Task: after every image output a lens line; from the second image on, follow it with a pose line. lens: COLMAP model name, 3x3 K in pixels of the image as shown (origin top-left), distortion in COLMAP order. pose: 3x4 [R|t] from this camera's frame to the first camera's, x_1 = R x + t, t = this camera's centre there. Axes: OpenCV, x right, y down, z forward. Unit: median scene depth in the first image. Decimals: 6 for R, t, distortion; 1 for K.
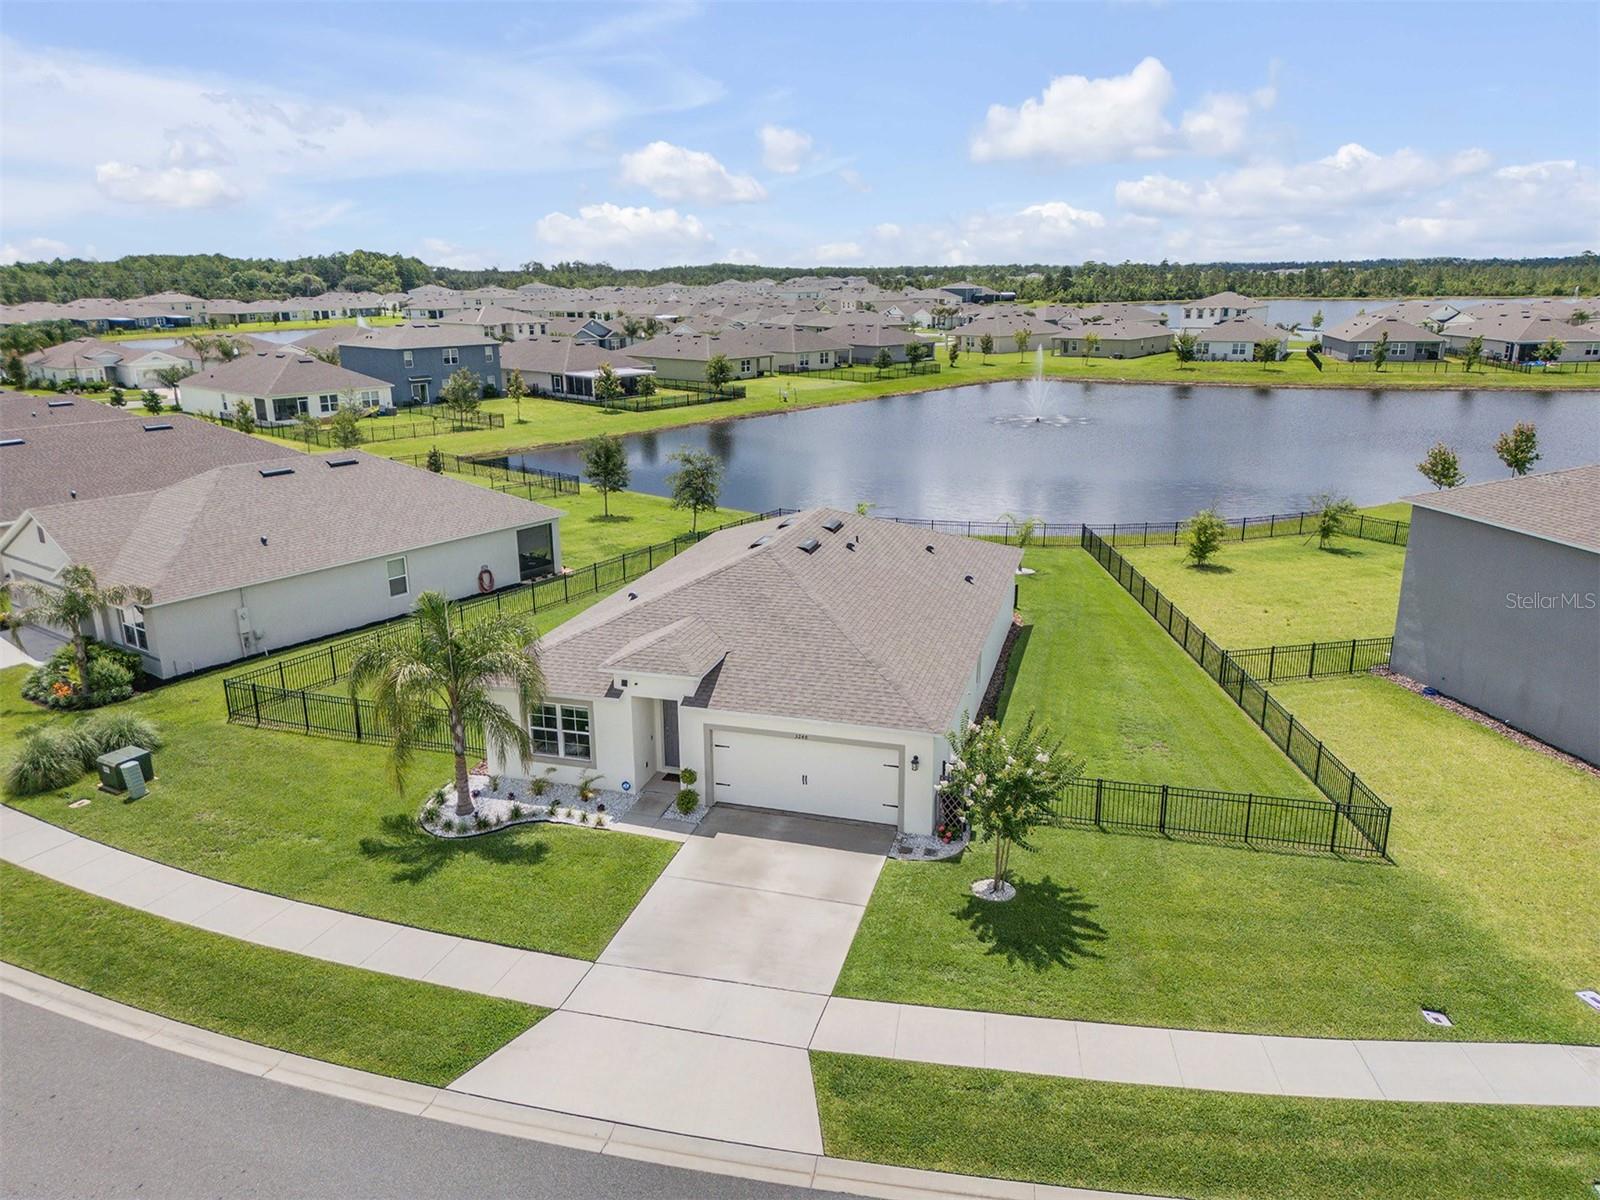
lens RADIAL K [[1124.0, 0, 797.9], [0, 1124.0, 599.2], [0, 0, 1]] dist [0.077452, -0.077753]
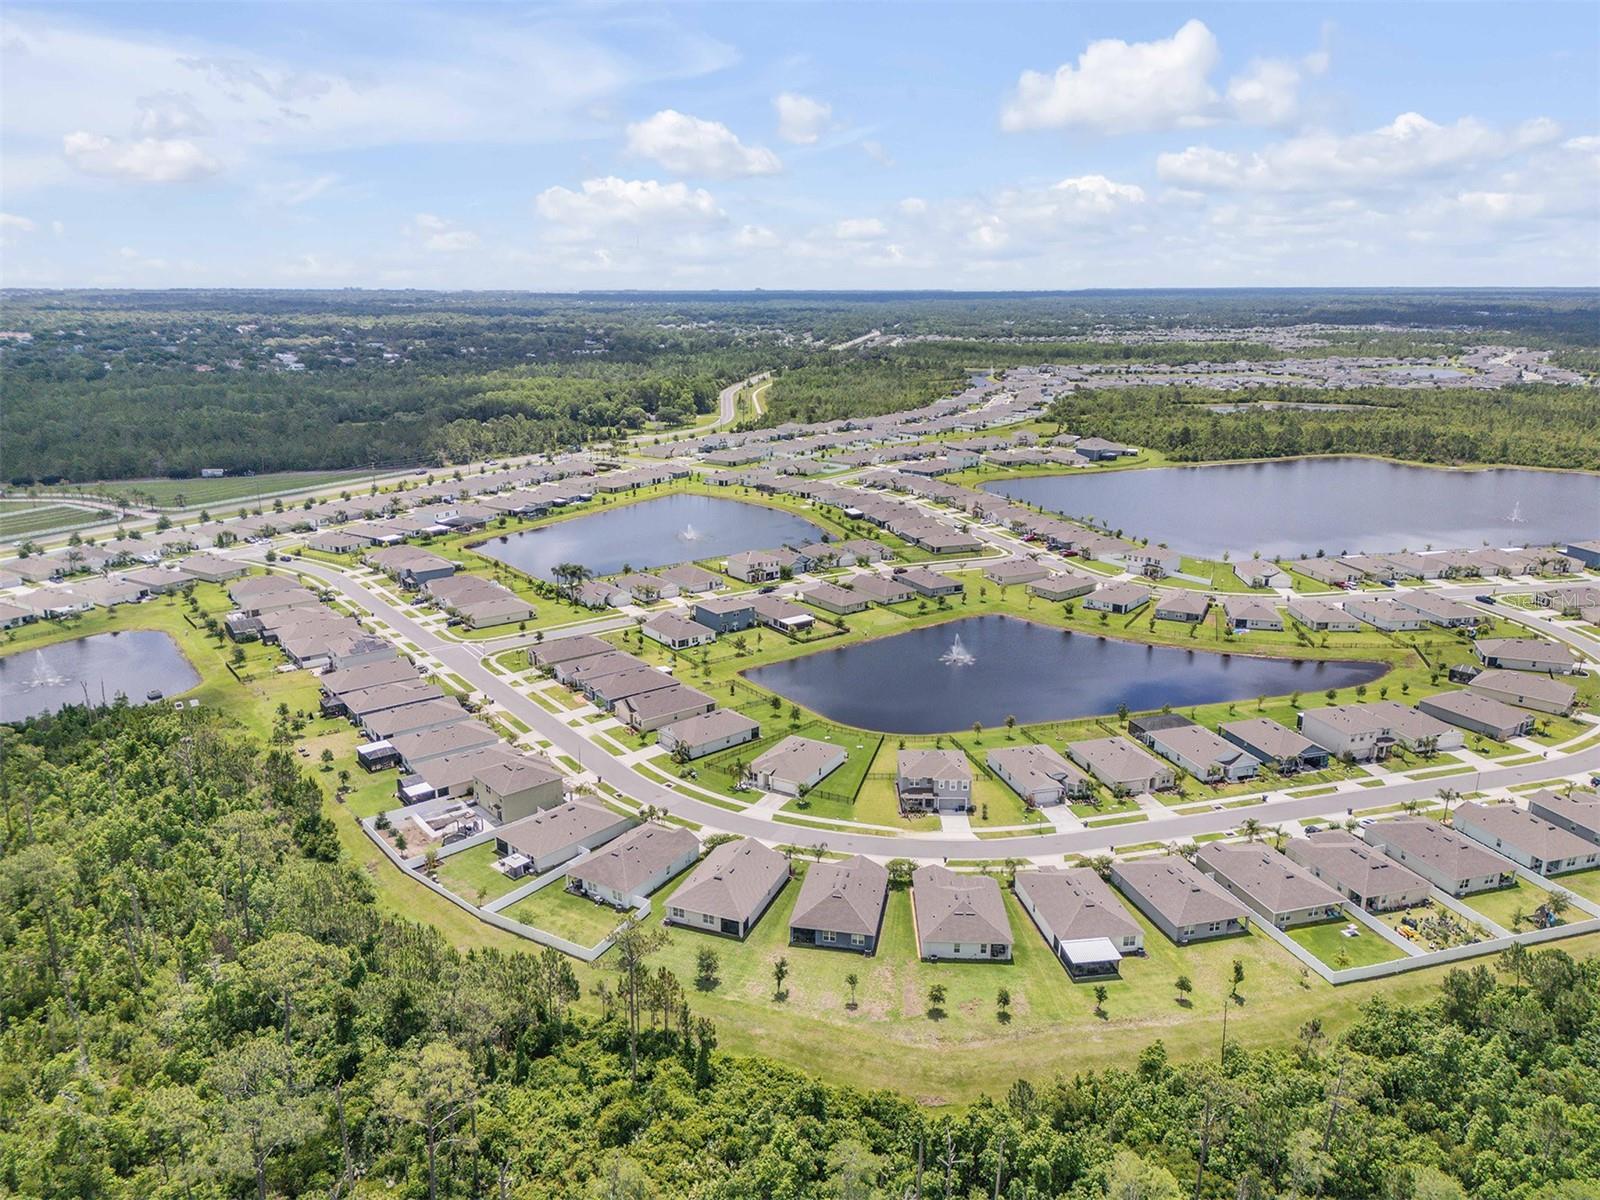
lens RADIAL K [[1124.0, 0, 802.3], [0, 1124.0, 557.7], [0, 0, 1]] dist [0.077452, -0.077753]
pose [[0.975648, 0.063072, -0.210076, 1.485975], [-0.072942, 0.996551, -0.039561, -0.992798], [0.206856, 0.053921, 0.976884, -5.915595]]
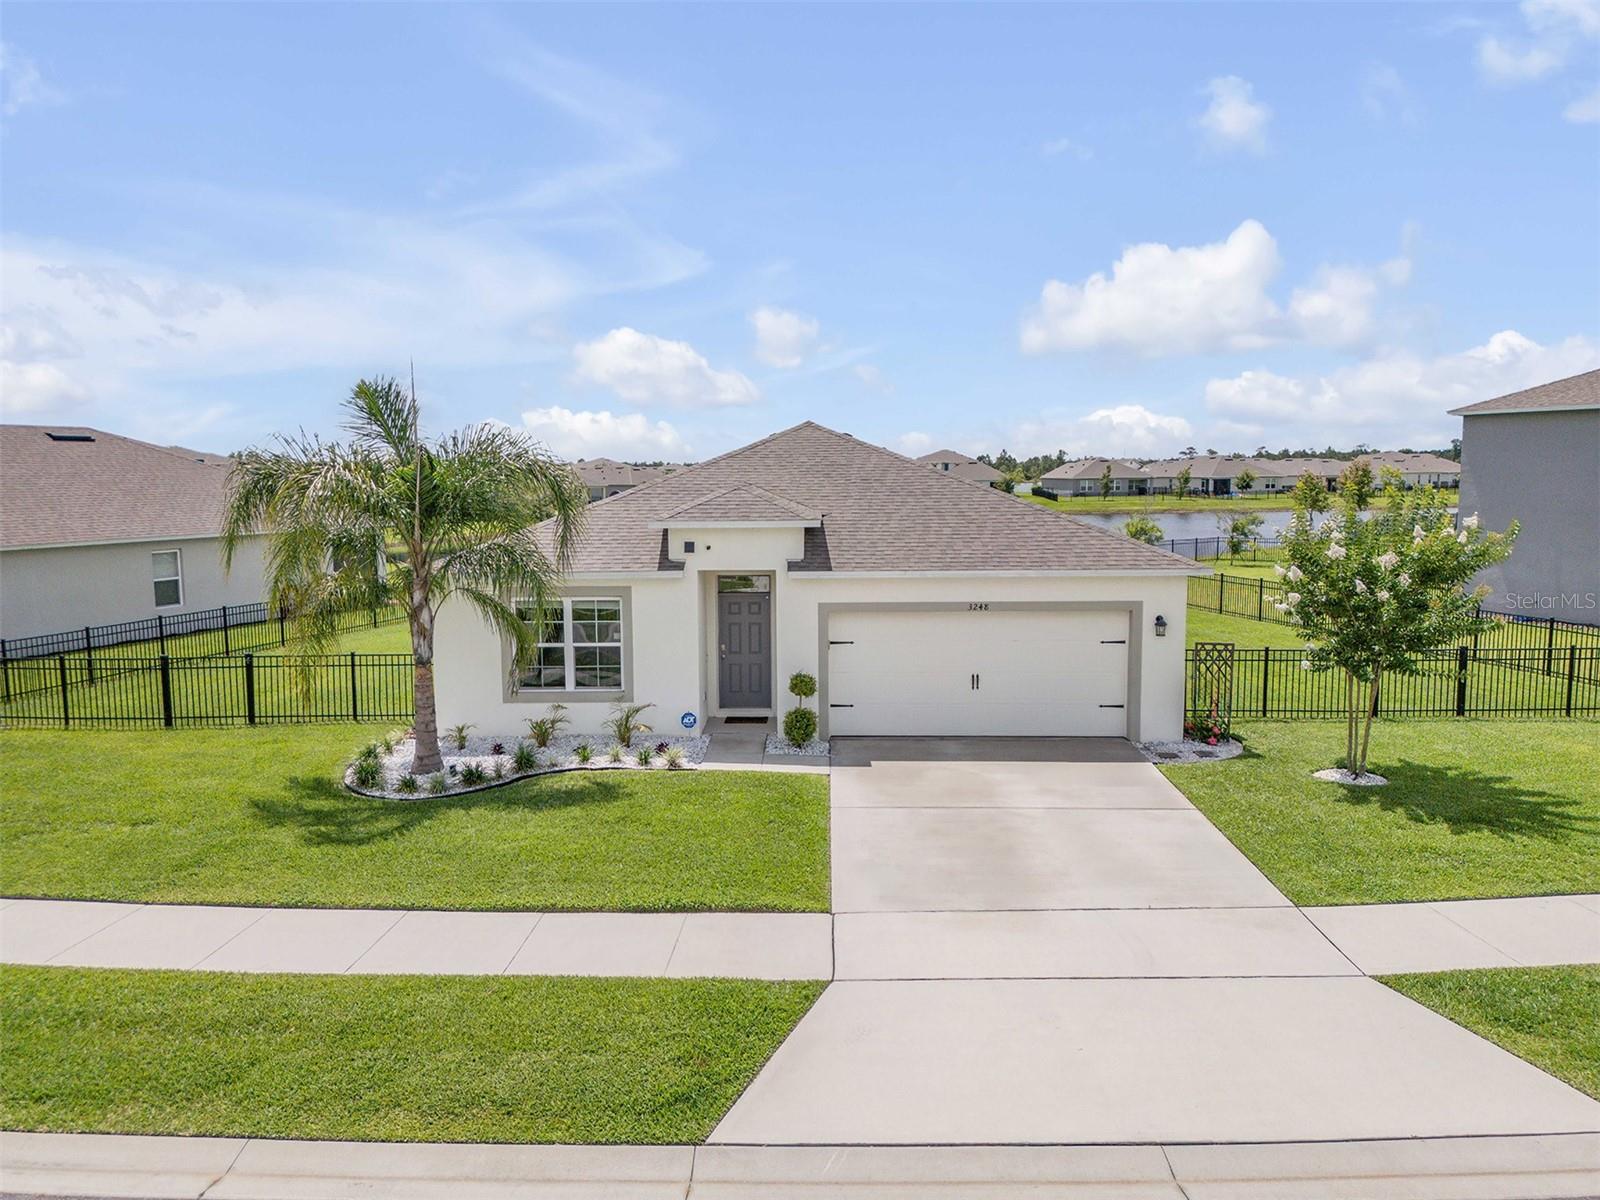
lens RADIAL K [[1124.0, 0, 799.1], [0, 1124.0, 604.7], [0, 0, 1]] dist [0.077452, -0.077753]
pose [[0.964889, -0.031835, 0.260722, -0.246405], [0.074680, 0.984911, -0.156120, 0.198310], [-0.251818, 0.170109, 0.952707, 0.370278]]
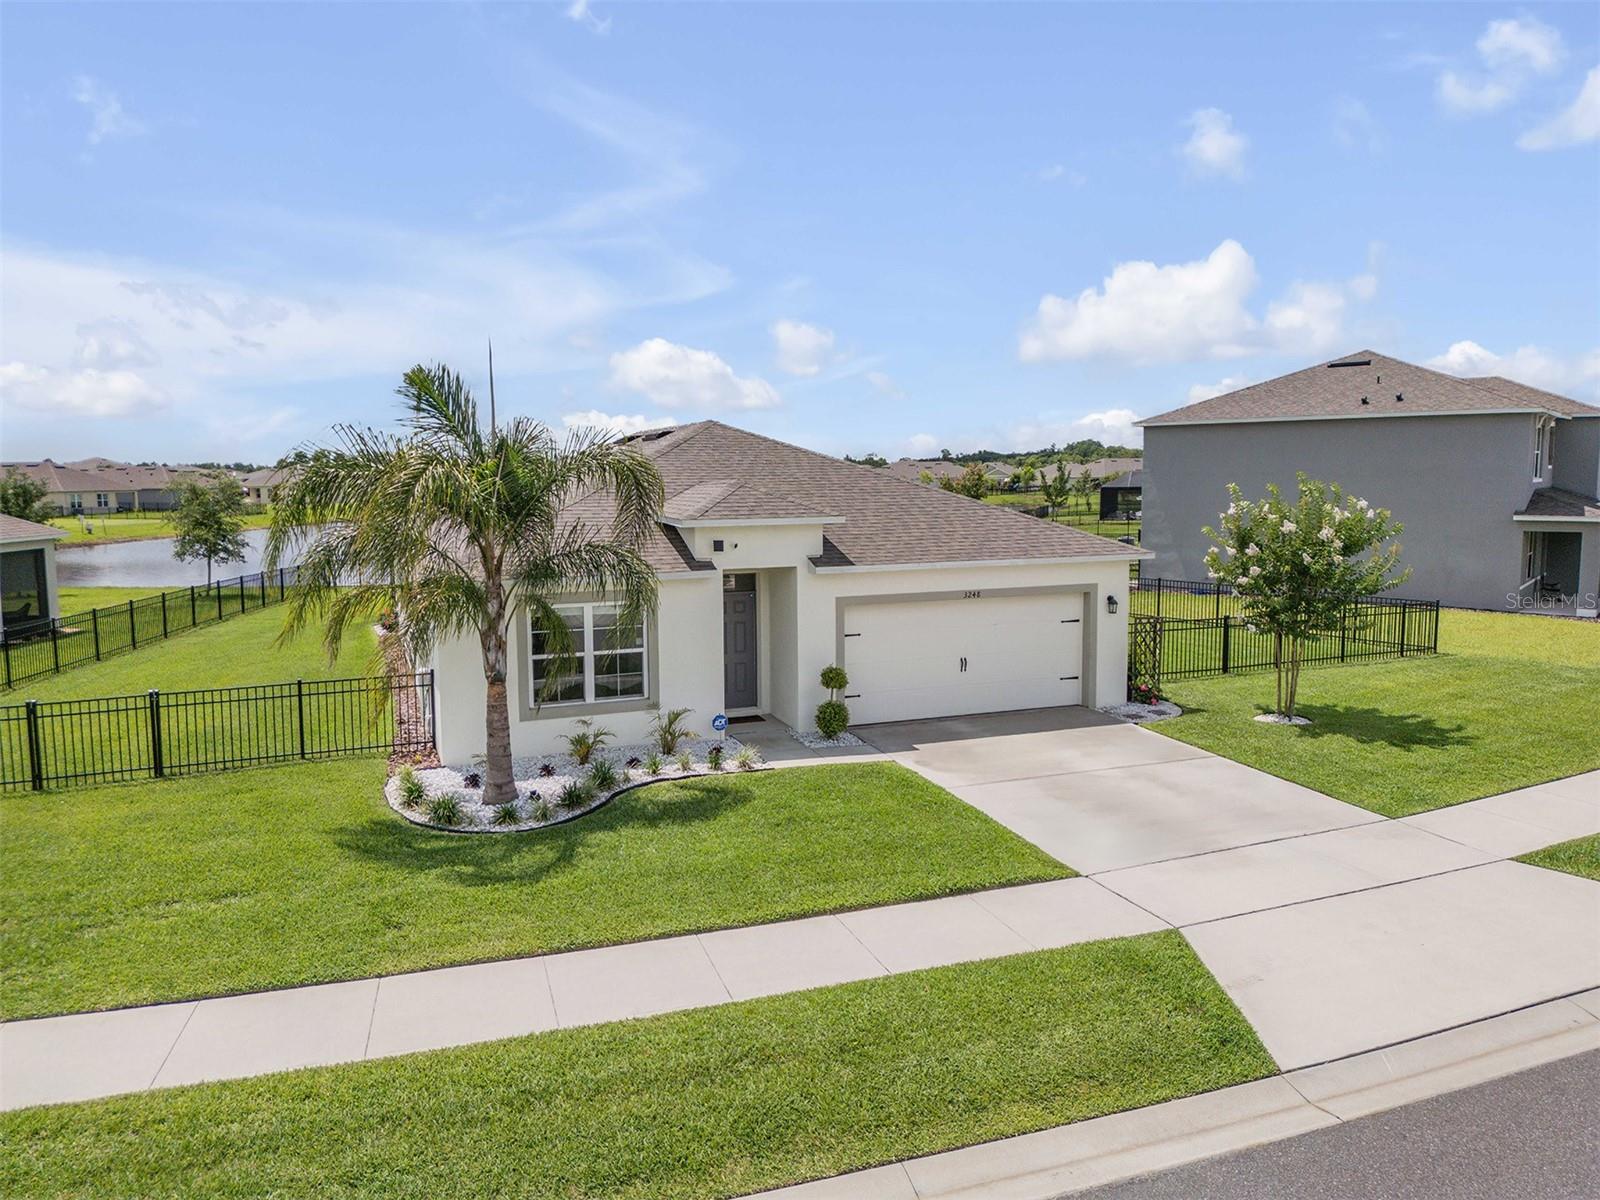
lens RADIAL K [[1124.0, 0, 800.9], [0, 1124.0, 604.3], [0, 0, 1]] dist [0.077452, -0.077753]
pose [[0.786256, -0.071907, 0.613703, -0.472862], [0.175140, 0.978408, -0.109744, 0.172135], [-0.592560, 0.193770, 0.781873, 0.471930]]
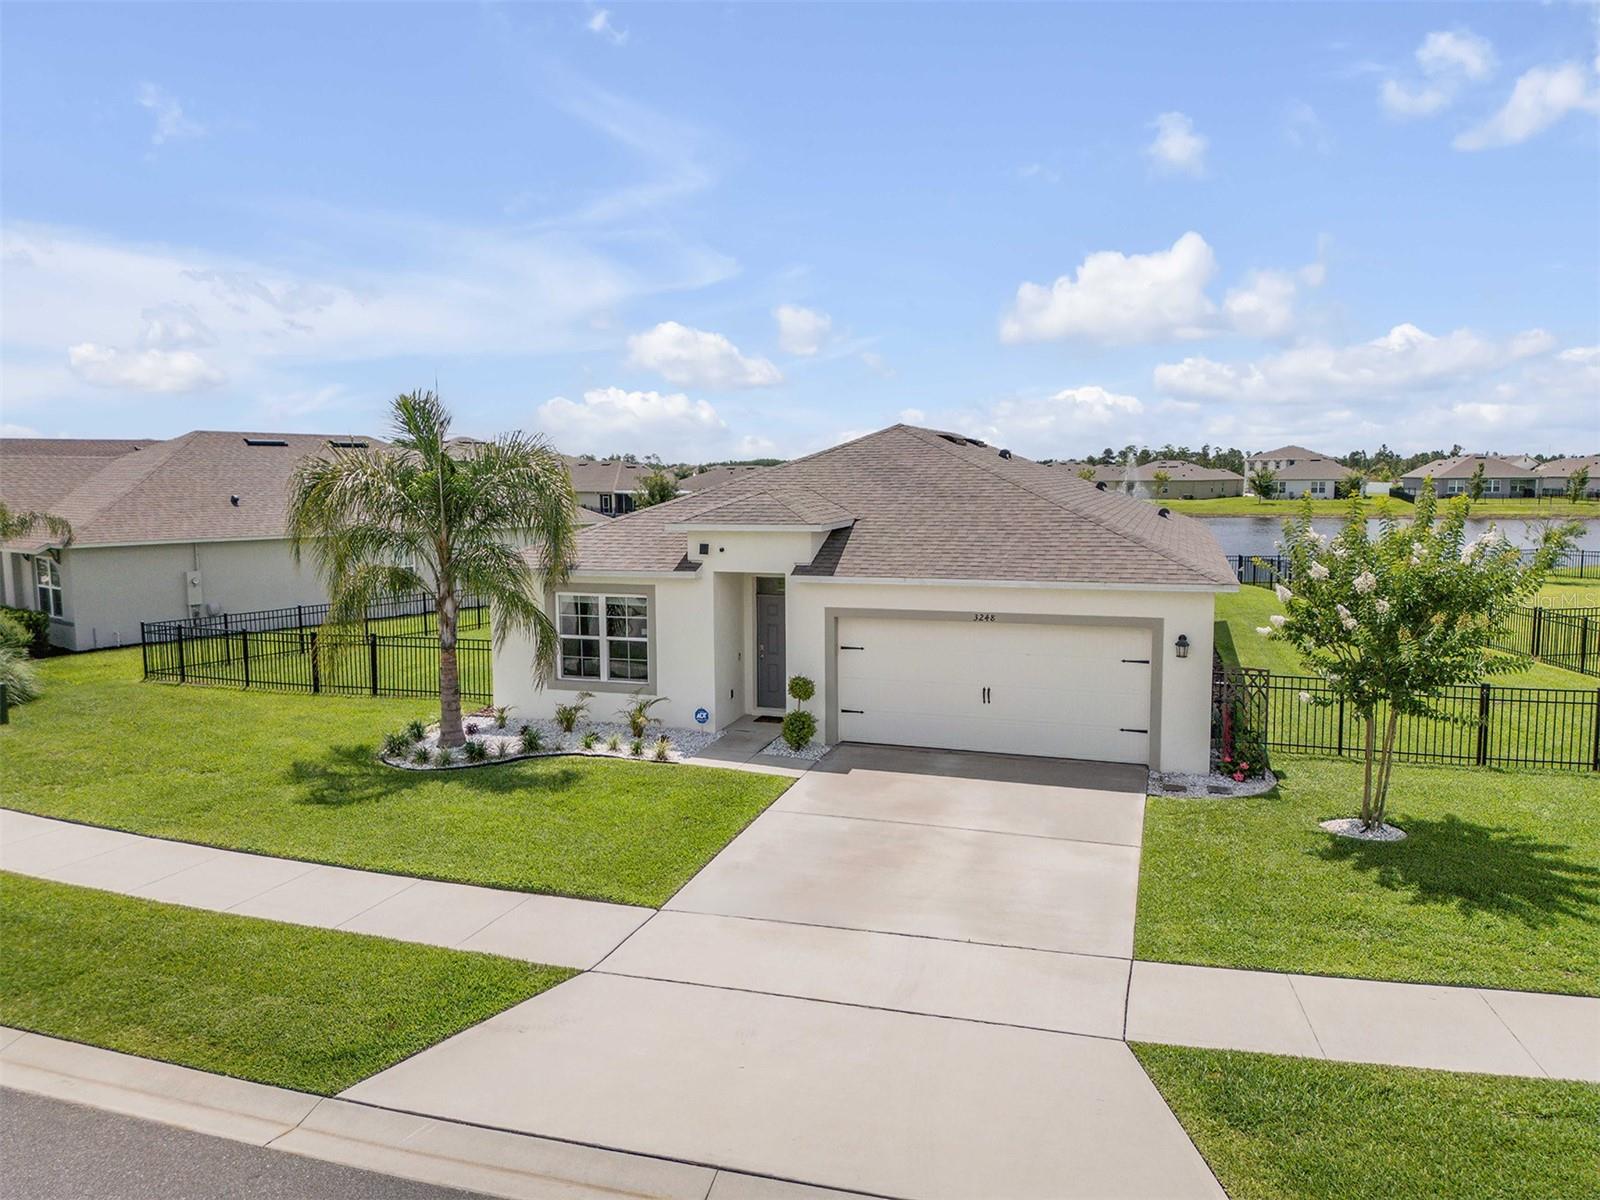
lens RADIAL K [[1124.0, 0, 798.5], [0, 1124.0, 601.3], [0, 0, 1]] dist [0.077452, -0.077753]
pose [[0.999412, 0.003839, -0.034065, -0.073081], [-0.009496, 0.985822, -0.167523, 0.202240], [0.032939, 0.167748, 0.985280, 0.345471]]
